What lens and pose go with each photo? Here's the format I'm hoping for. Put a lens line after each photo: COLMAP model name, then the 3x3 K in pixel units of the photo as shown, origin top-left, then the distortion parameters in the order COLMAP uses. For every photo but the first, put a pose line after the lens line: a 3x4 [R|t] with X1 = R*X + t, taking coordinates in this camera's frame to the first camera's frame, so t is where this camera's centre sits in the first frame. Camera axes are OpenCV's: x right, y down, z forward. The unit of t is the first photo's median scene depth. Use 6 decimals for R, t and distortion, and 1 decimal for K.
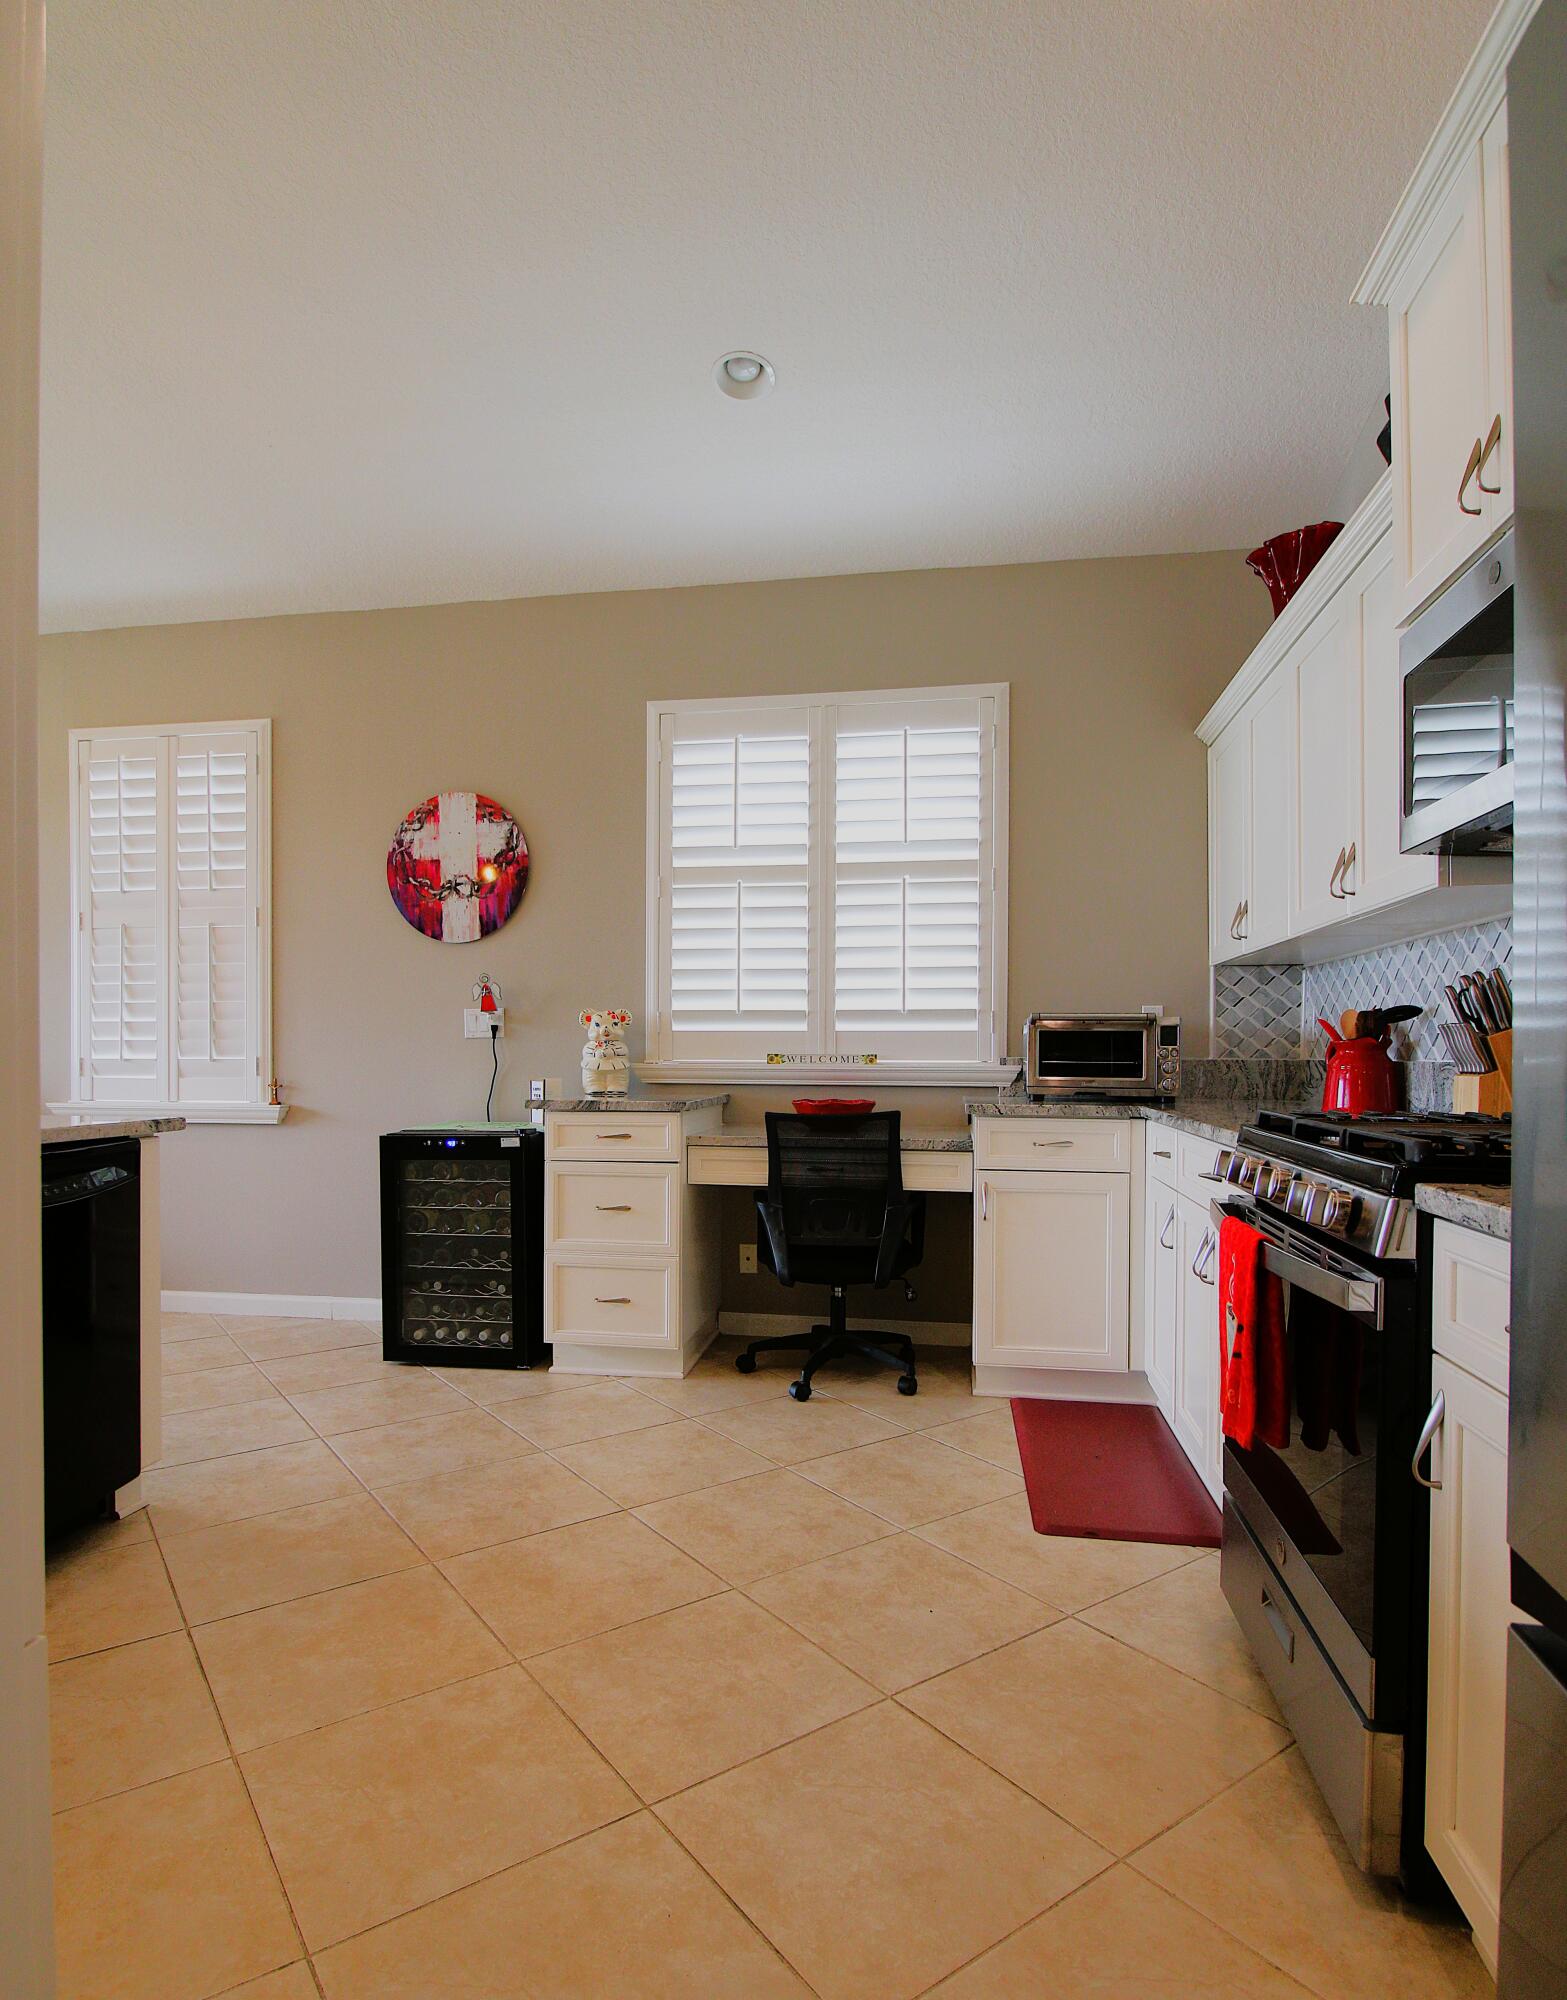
lens RADIAL K [[1105.5, 0, 766.2], [0, 1105.5, 1073.9], [0, 0, 1]] dist [-0.009501, -0.000268]
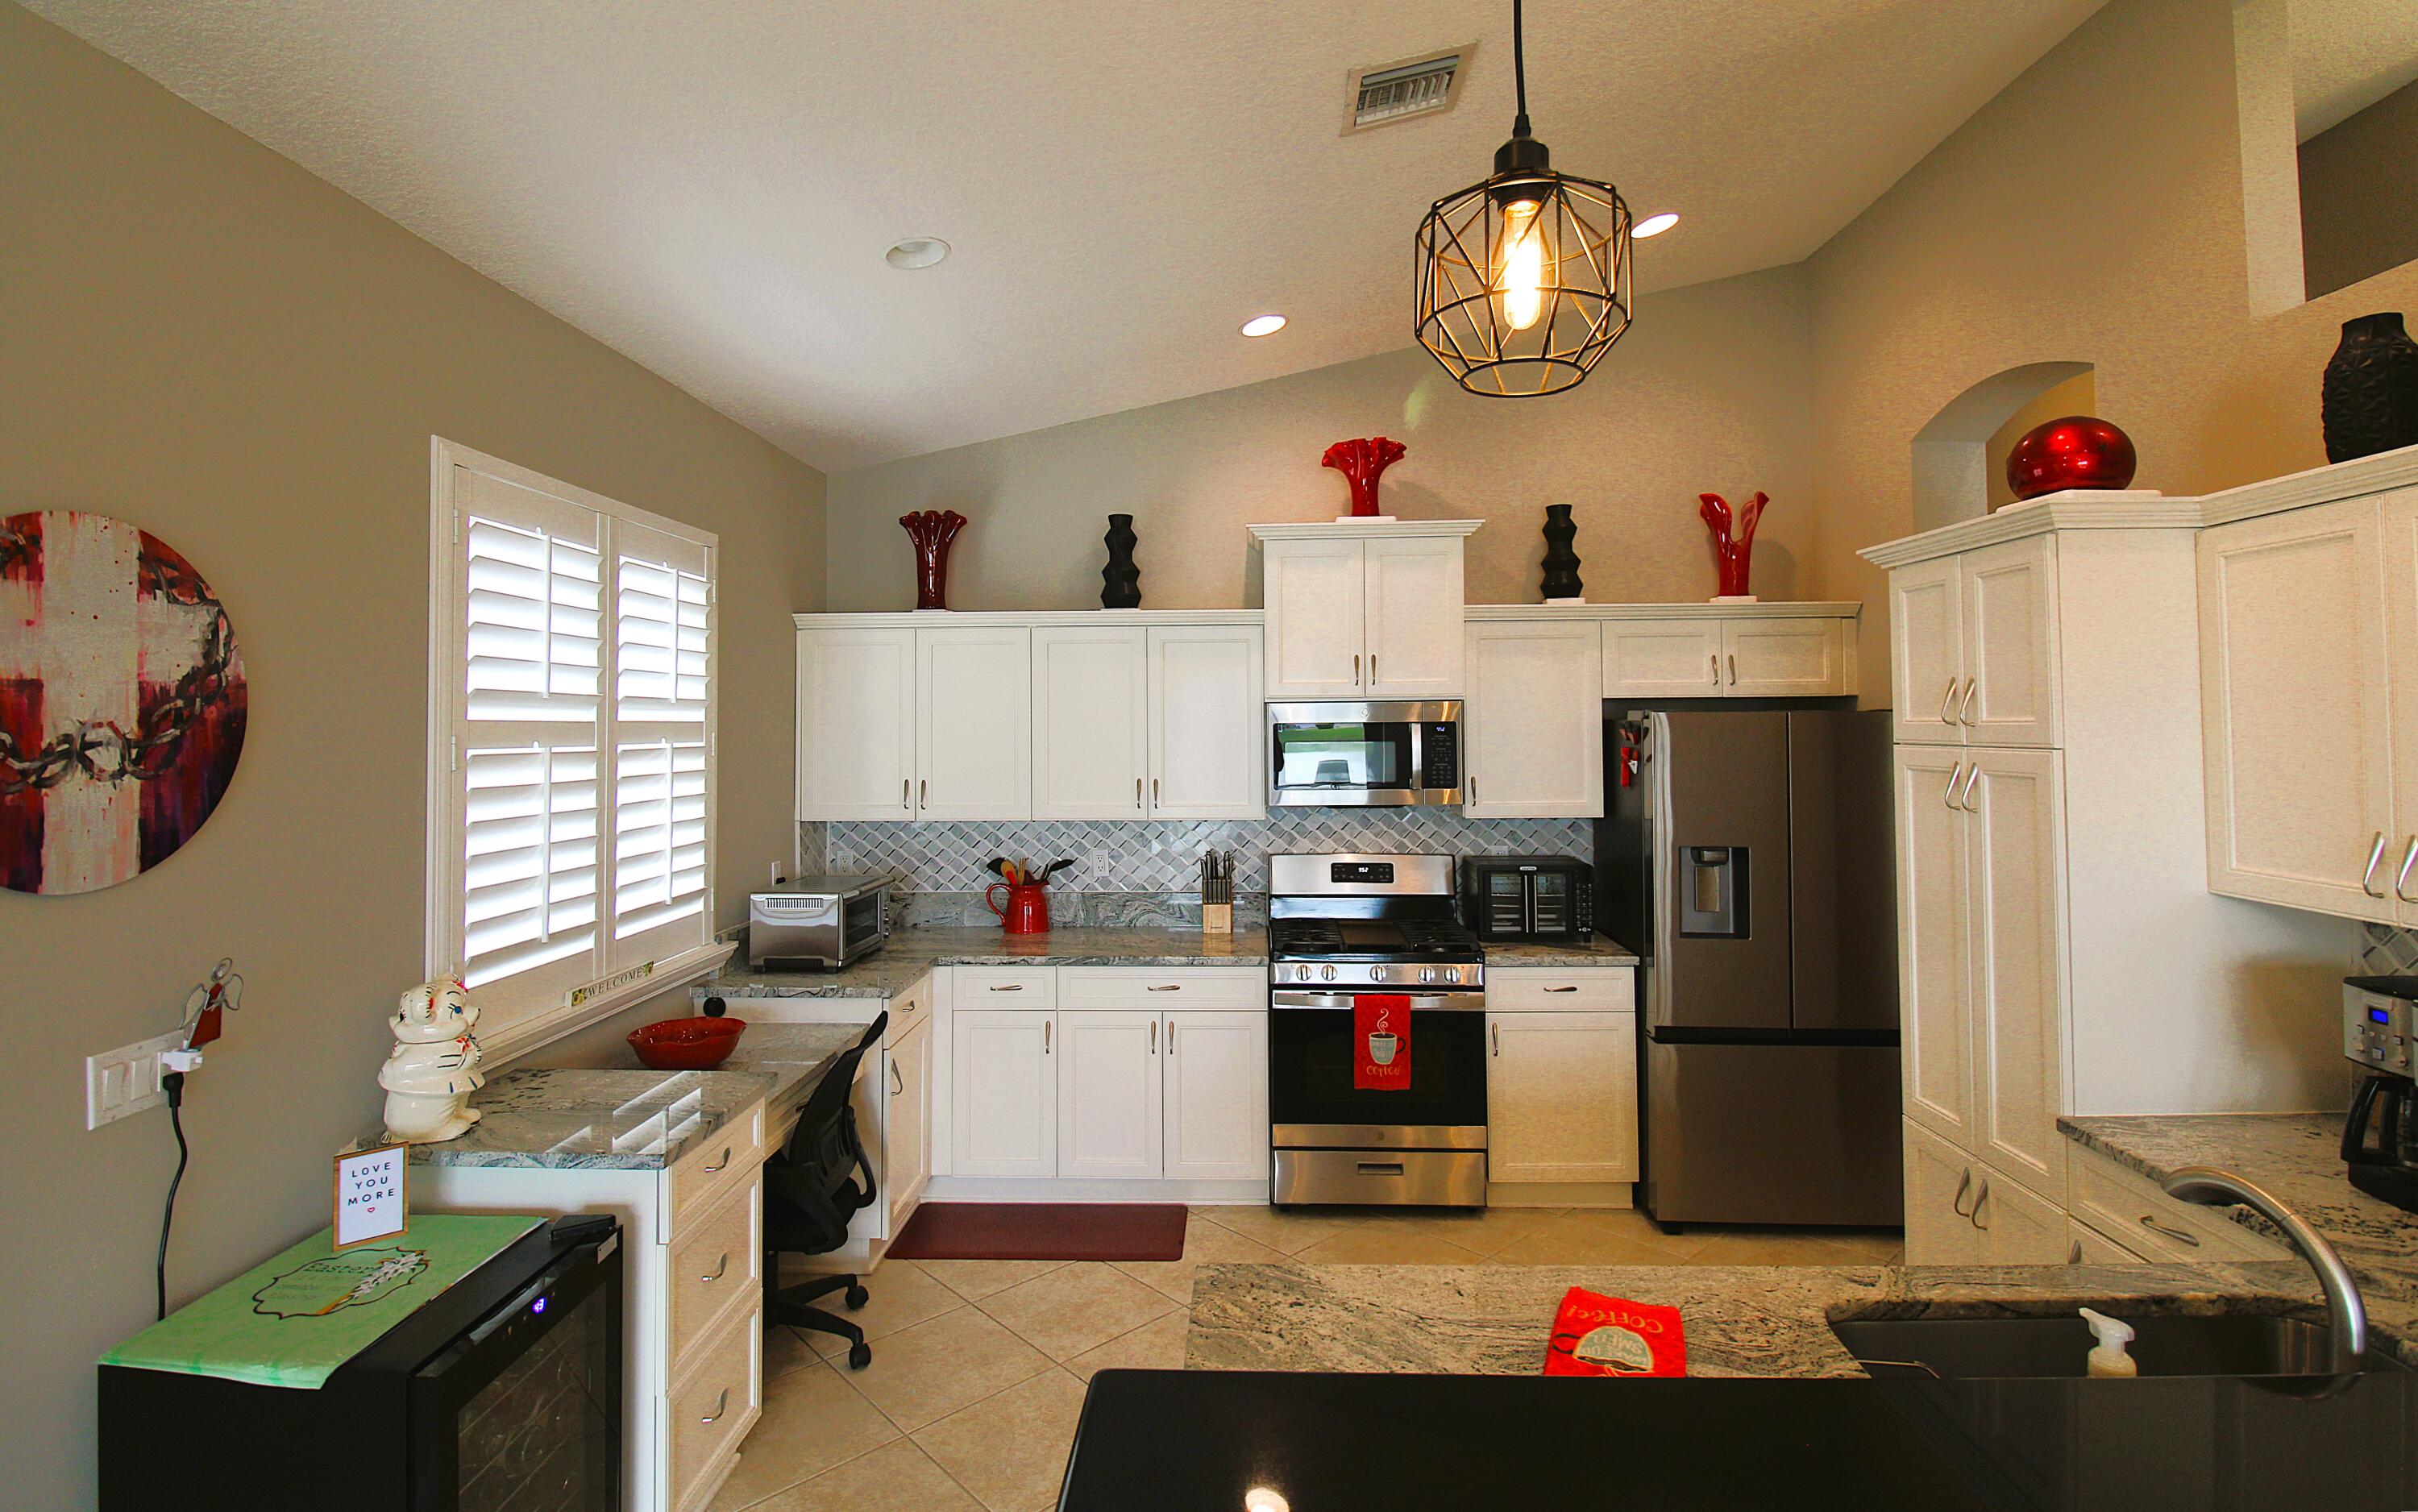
lens RADIAL K [[1143.5, 0, 1213.2], [0, 1143.5, 688.3], [0, 0, 1]] dist [-0.003672, -0.010232]
pose [[-0.134936, 0.030510, 0.990384, -0.763918], [0.022653, 0.999360, -0.027700, -0.178568], [-0.990595, 0.018698, -0.135541, 0.680132]]
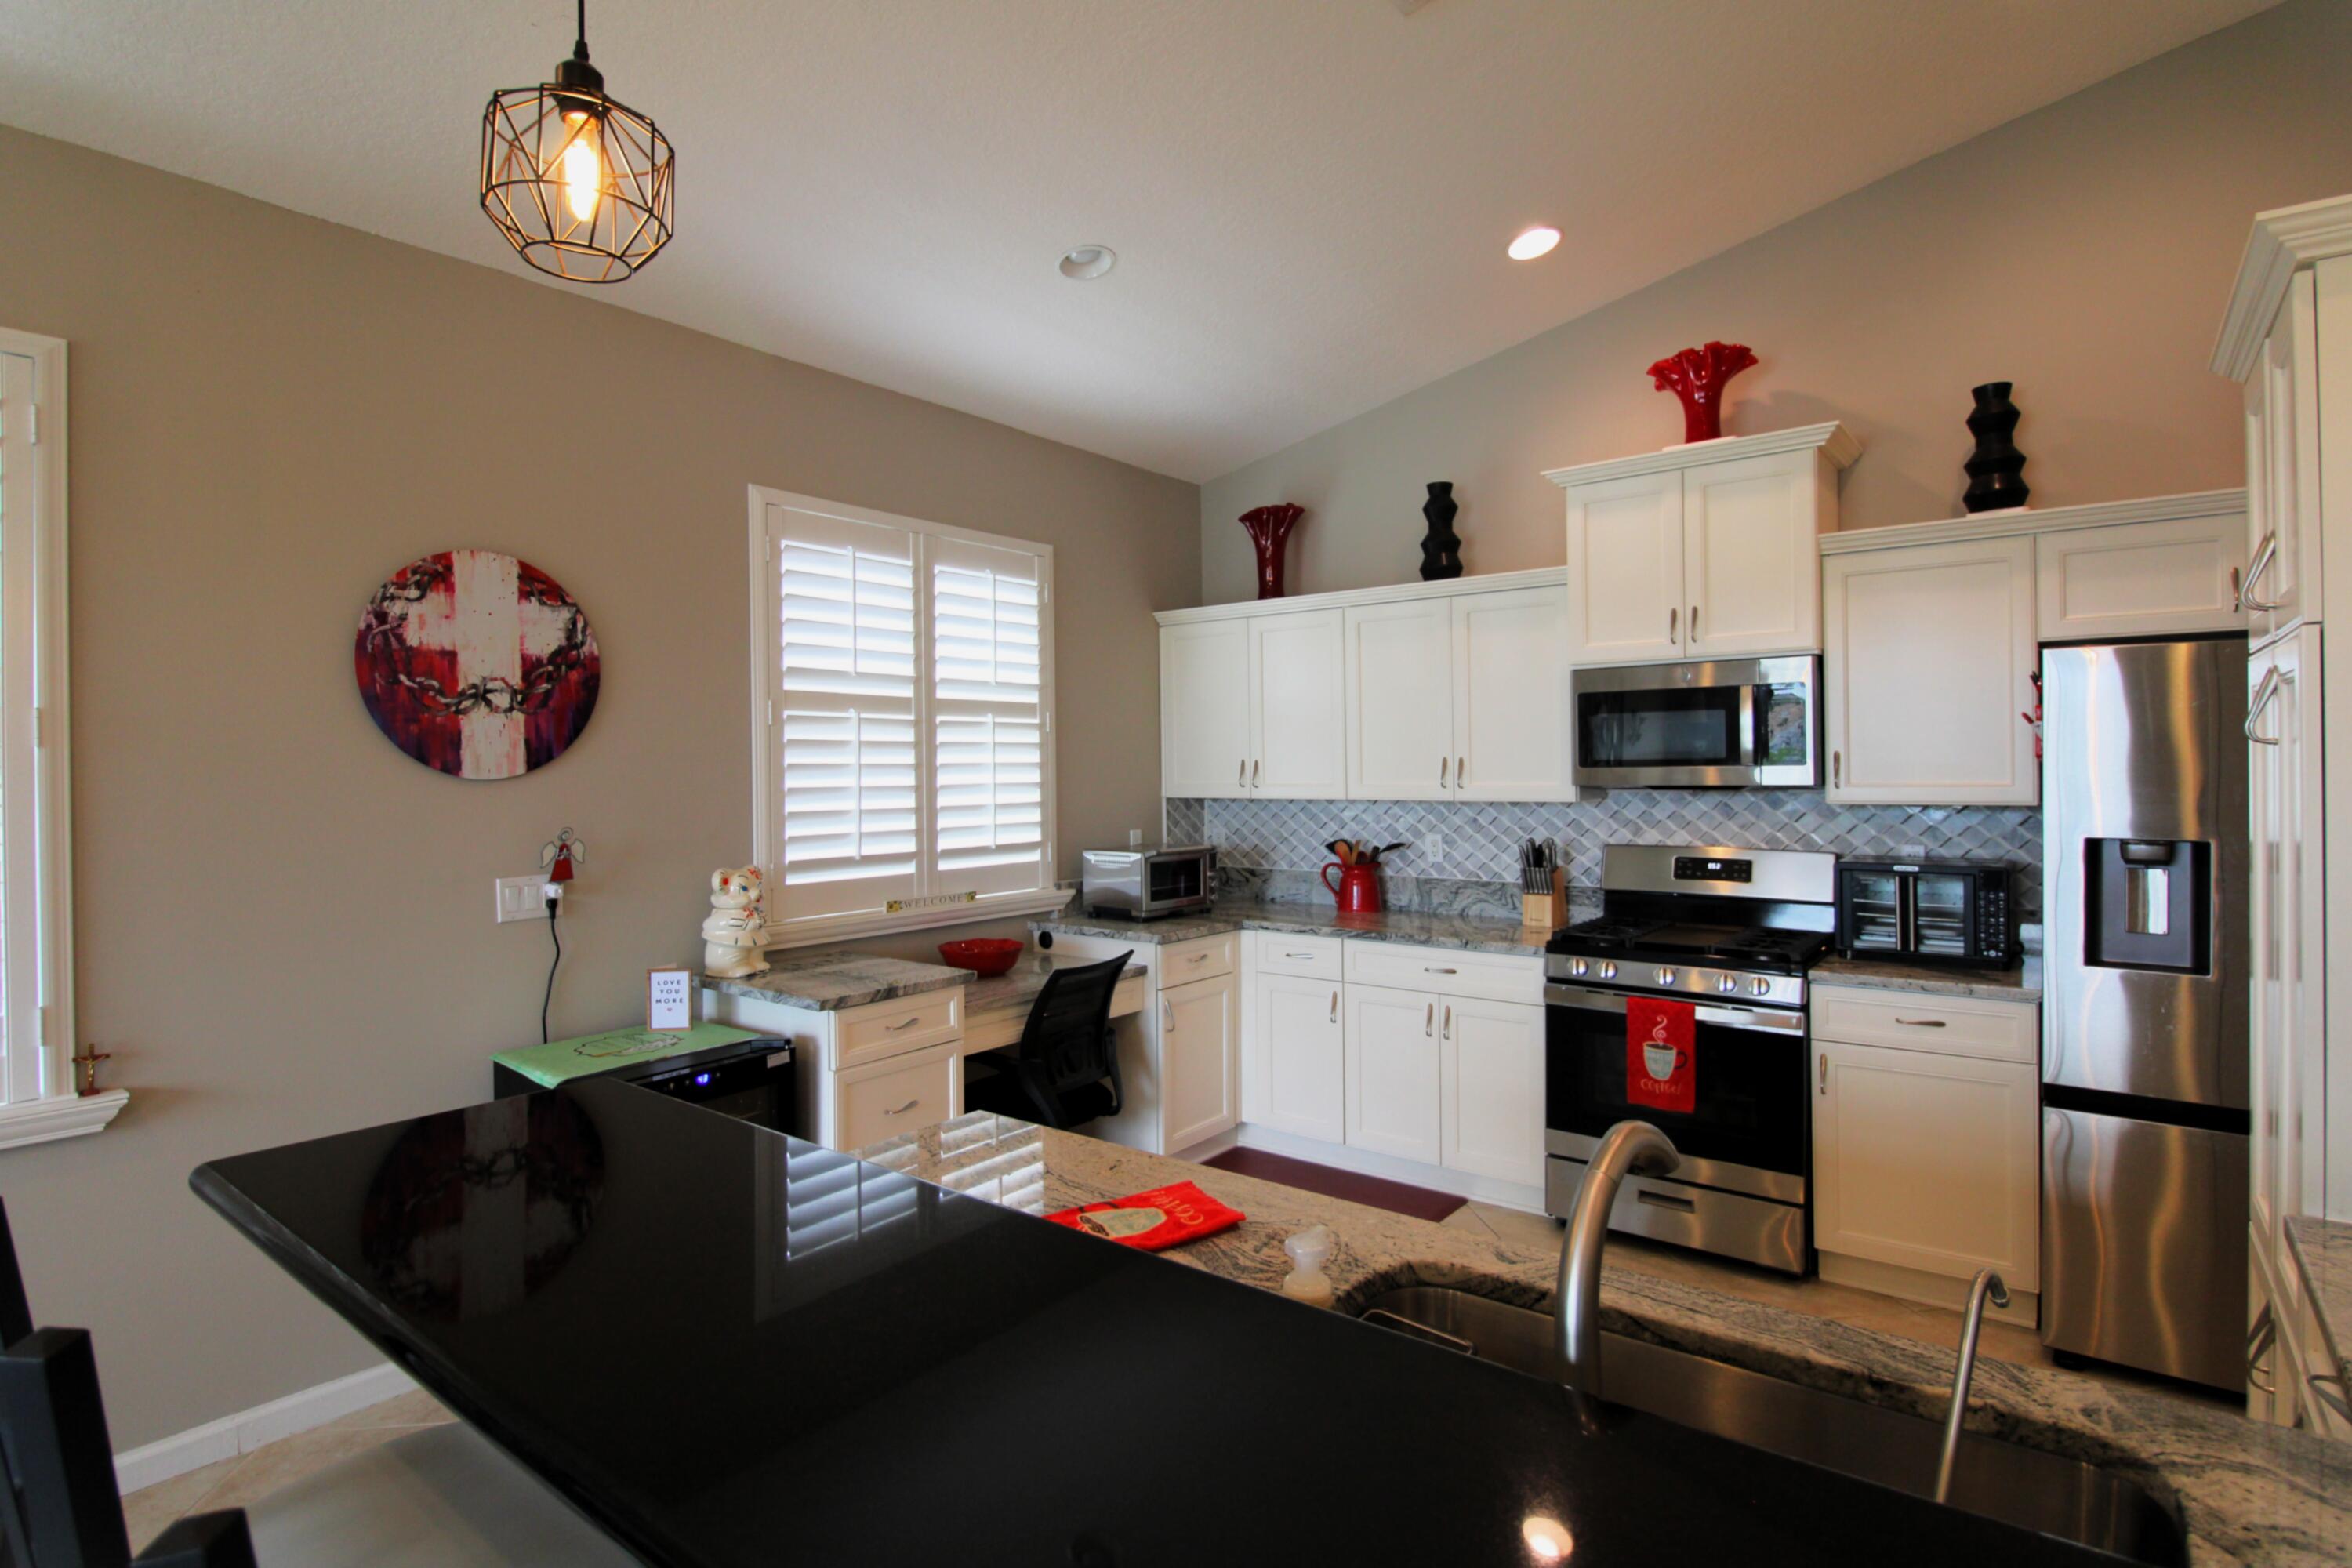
lens RADIAL K [[1172.1, 0, 1177.7], [0, 1172.1, 775.9], [0, 0, 1]] dist [0.001255, -0.009797]
pose [[0.471094, -0.013343, 0.881982, -0.730532], [0.025719, 0.999668, 0.001386, -0.115882], [-0.881708, 0.022030, 0.471281, 0.320229]]
